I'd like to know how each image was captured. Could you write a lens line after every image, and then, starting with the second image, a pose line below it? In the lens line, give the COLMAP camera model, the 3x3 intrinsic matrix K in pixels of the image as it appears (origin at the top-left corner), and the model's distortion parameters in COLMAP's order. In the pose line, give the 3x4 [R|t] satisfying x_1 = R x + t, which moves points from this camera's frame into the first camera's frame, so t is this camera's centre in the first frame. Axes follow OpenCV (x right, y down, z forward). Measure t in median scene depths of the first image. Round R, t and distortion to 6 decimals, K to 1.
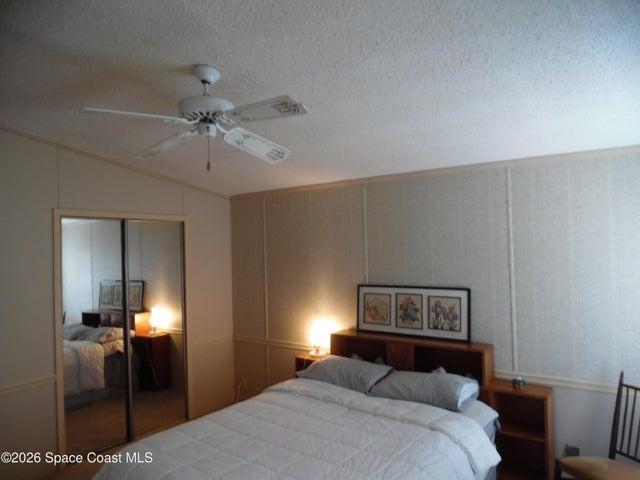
lens RADIAL K [[446.1, 0, 319.5], [0, 446.1, 238.1], [0, 0, 1]] dist [-0.016757, -0.008094]
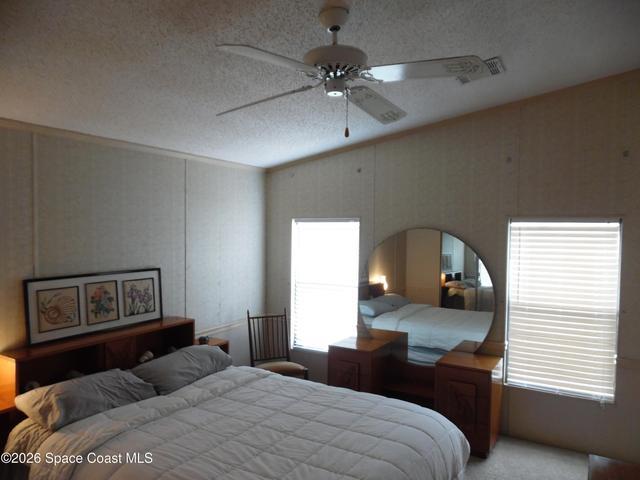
lens RADIAL K [[446.1, 0, 319.5], [0, 446.1, 238.1], [0, 0, 1]] dist [-0.016757, -0.008094]
pose [[-0.084030, -0.001612, 0.996462, -0.686531], [-0.025497, 0.999675, -0.000533, 0.032964], [-0.996137, -0.025452, -0.084044, 0.678186]]
